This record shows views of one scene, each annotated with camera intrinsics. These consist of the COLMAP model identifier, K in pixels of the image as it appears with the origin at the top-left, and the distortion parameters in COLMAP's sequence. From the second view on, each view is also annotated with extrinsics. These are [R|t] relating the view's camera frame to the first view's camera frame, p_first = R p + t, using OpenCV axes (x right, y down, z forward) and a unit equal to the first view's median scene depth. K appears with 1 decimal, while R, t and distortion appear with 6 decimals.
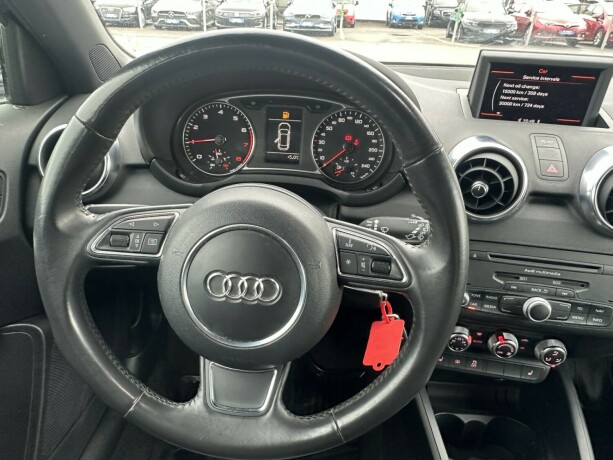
lens RADIAL K [[444.4, 0, 293.6], [0, 444.4, 232.0], [0, 0, 1]] dist [-0.004319, 0.002067]
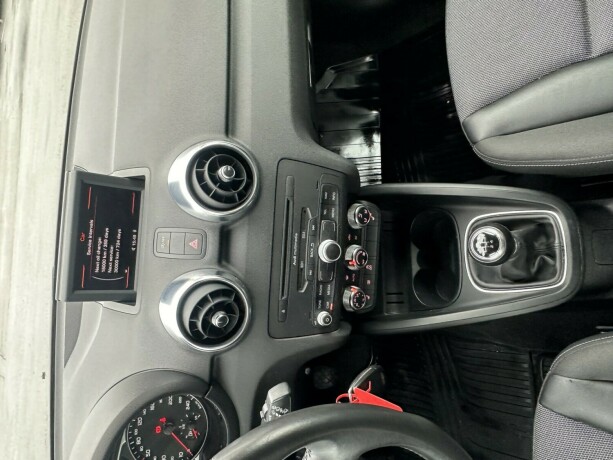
lens RADIAL K [[444.4, 0, 293.6], [0, 444.4, 232.0], [0, 0, 1]] dist [-0.004319, 0.002067]
pose [[-0.081680, -0.984669, 0.154128, 0.377277], [0.977450, -0.048927, 0.205421, -0.109473], [-0.194731, 0.167431, 0.966461, -0.019903]]
